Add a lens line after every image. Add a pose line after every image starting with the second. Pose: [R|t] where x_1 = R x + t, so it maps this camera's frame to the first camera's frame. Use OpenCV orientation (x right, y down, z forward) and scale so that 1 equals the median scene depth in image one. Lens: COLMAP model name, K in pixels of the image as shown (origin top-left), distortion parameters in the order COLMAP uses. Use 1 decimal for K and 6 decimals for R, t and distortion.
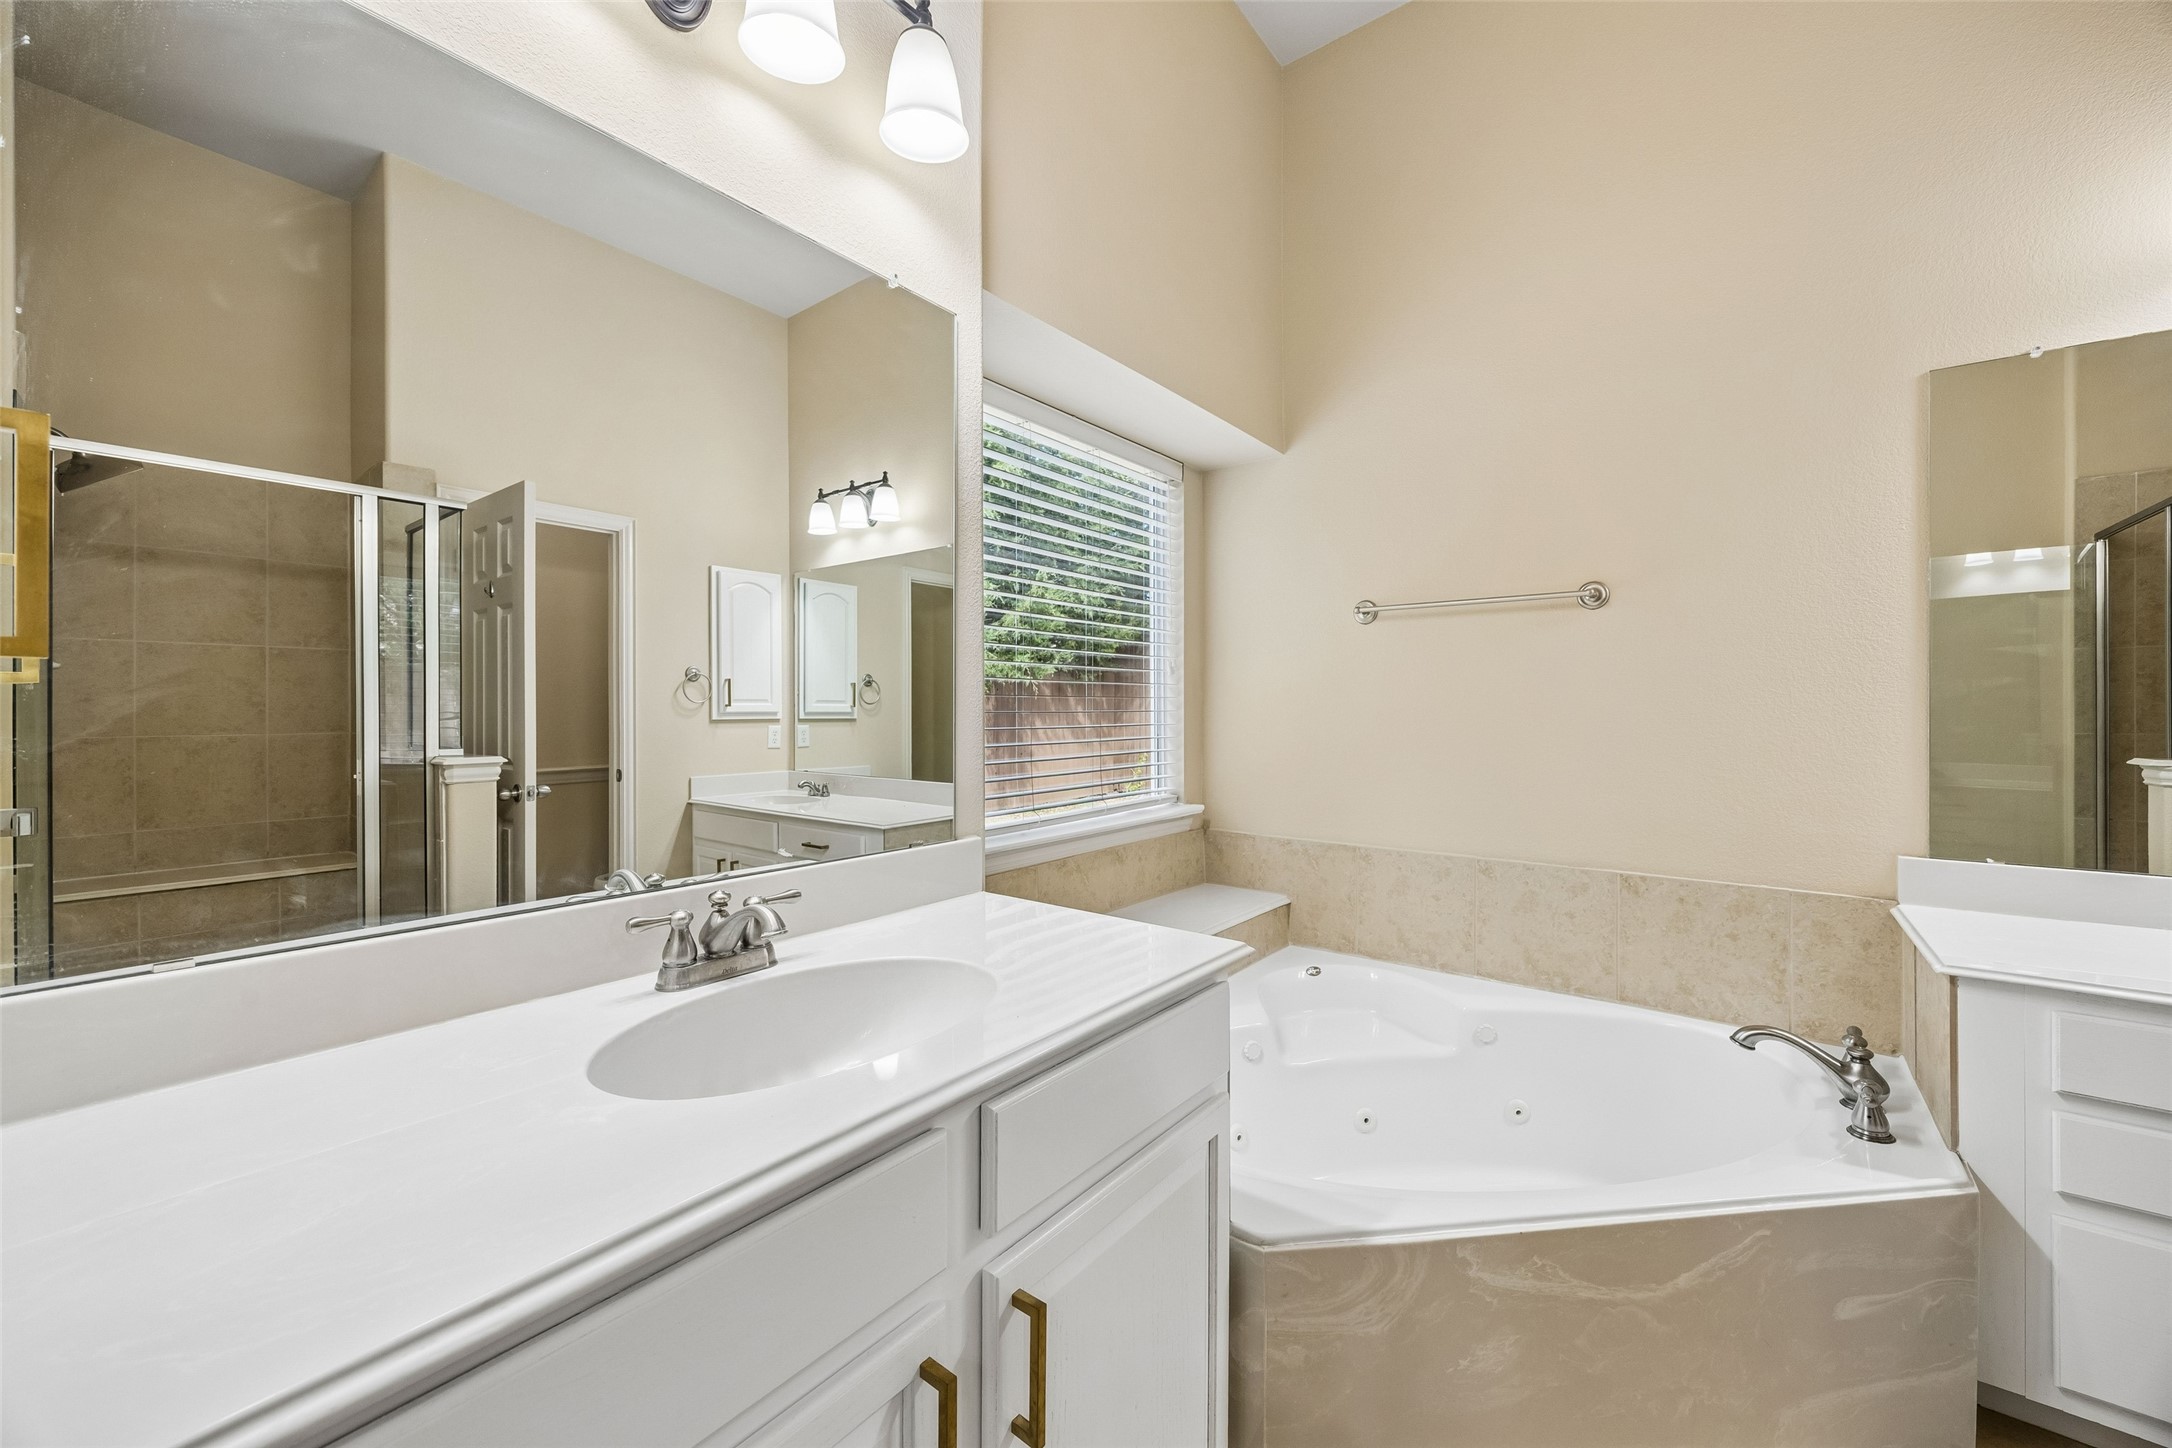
lens RADIAL K [[830.7, 0, 1082.2], [0, 830.7, 709.7], [0, 0, 1]] dist [-0.004026, 0.000367]
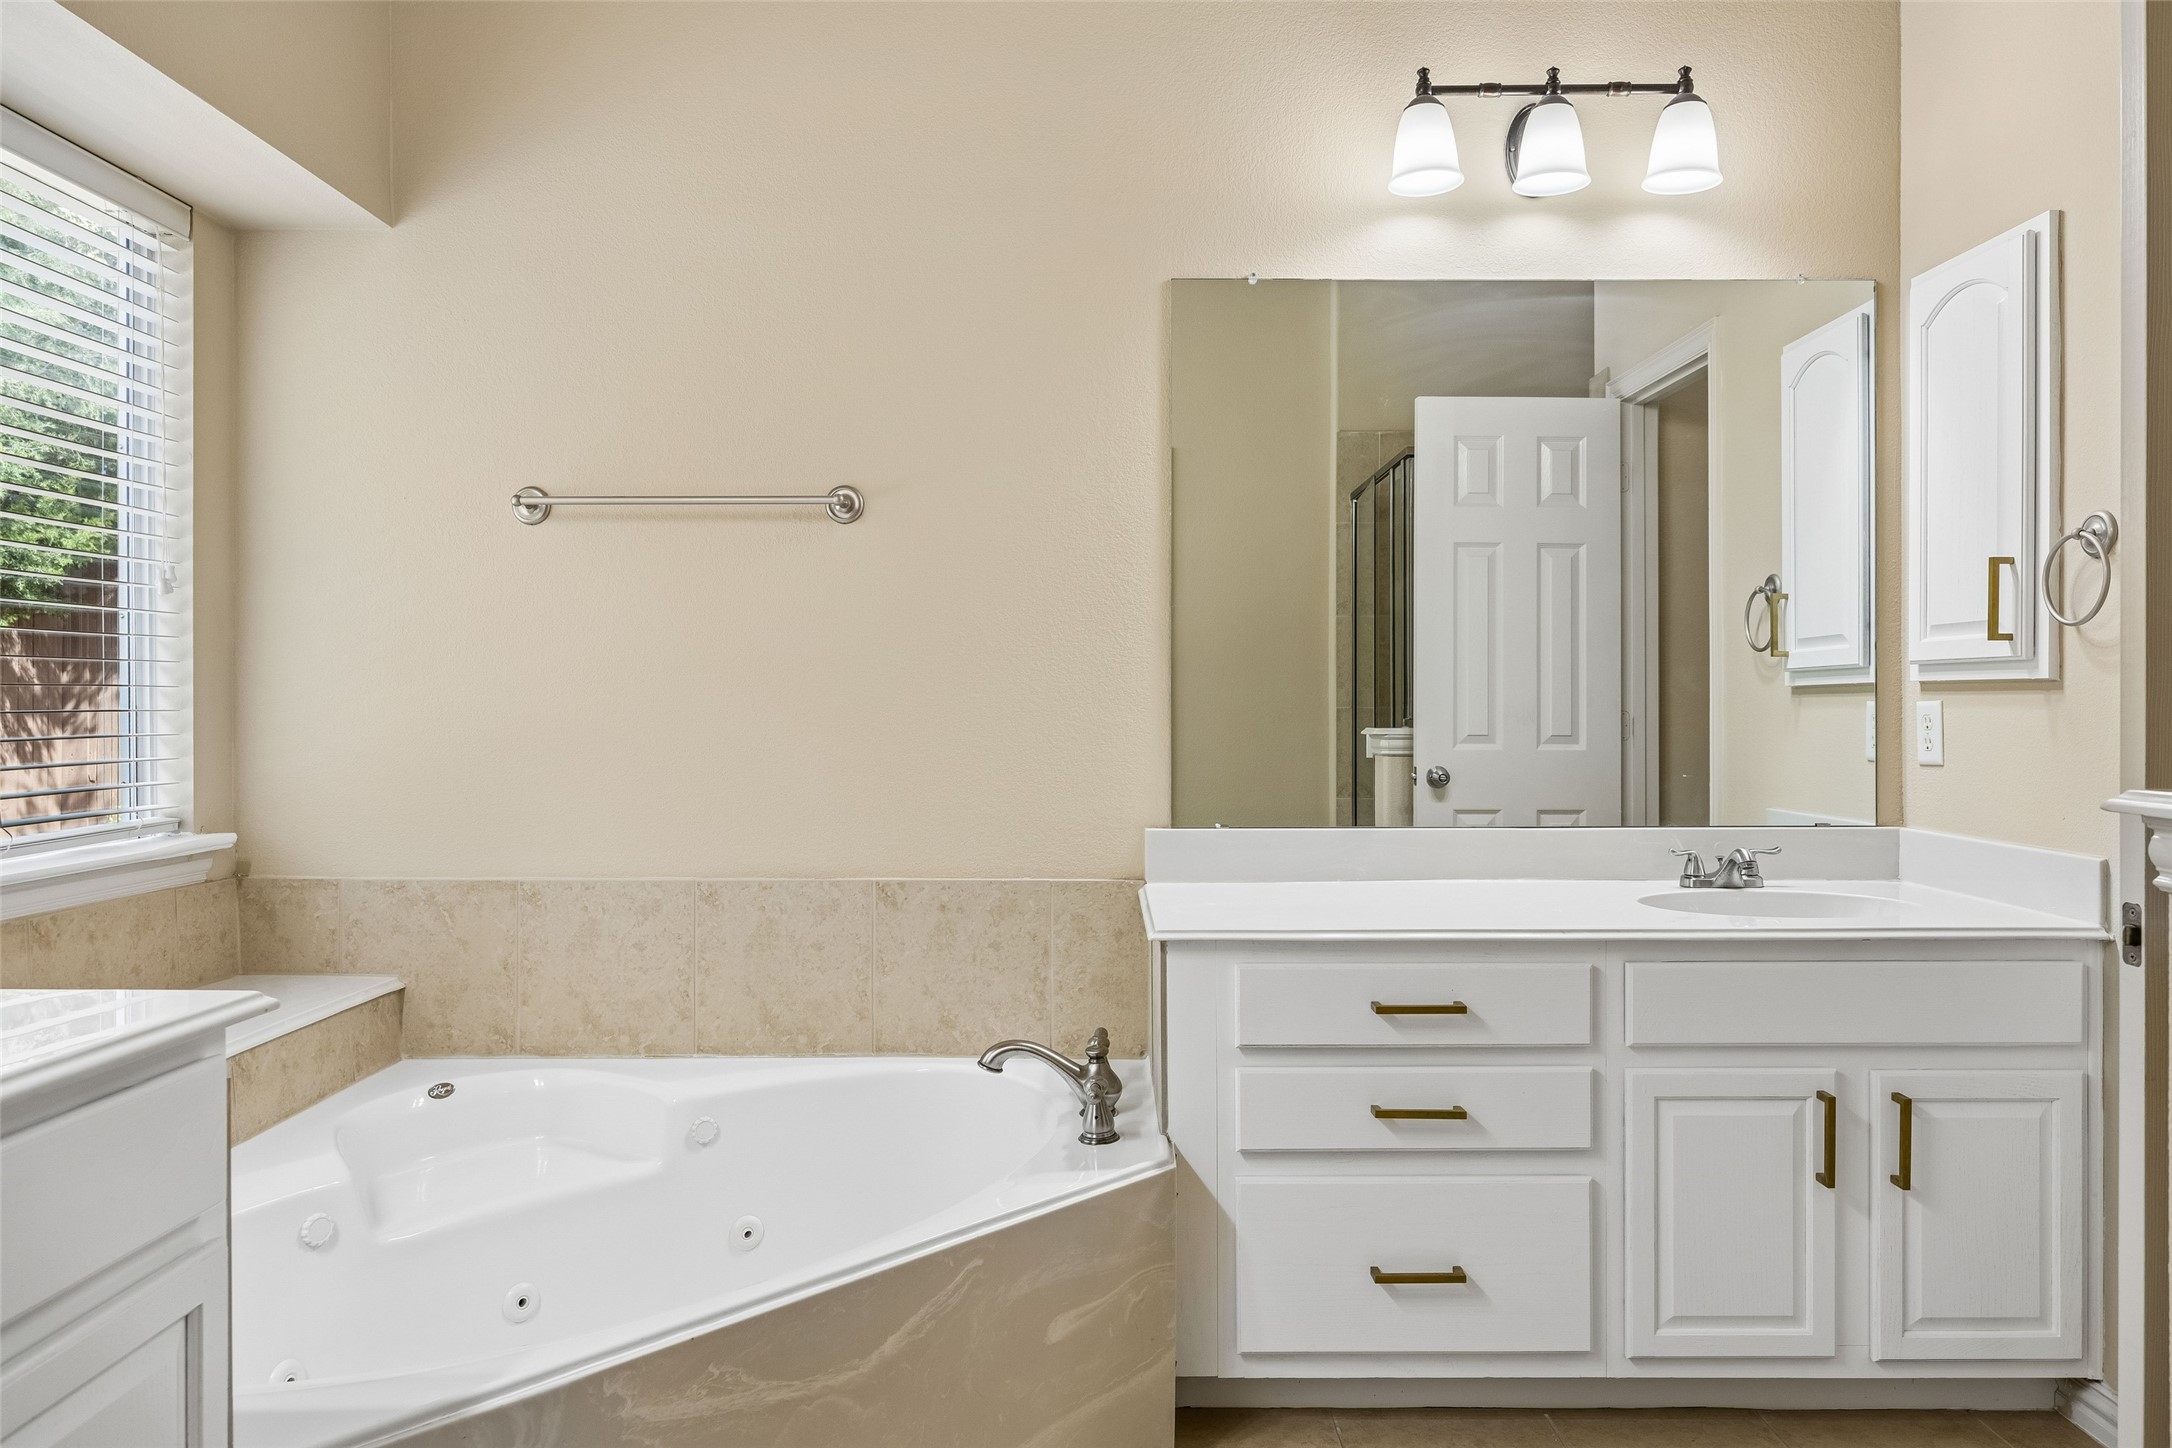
lens RADIAL K [[1415.5, 0, 1094.8], [0, 1415.5, 703.7], [0, 0, 1]] dist [0.001323, -0.000918]
pose [[0.787446, -0.000753, 0.616383, 0.020560], [0.001781, 0.999998, -0.001053, 0.039196], [-0.616381, 0.001927, 0.787446, -0.118460]]
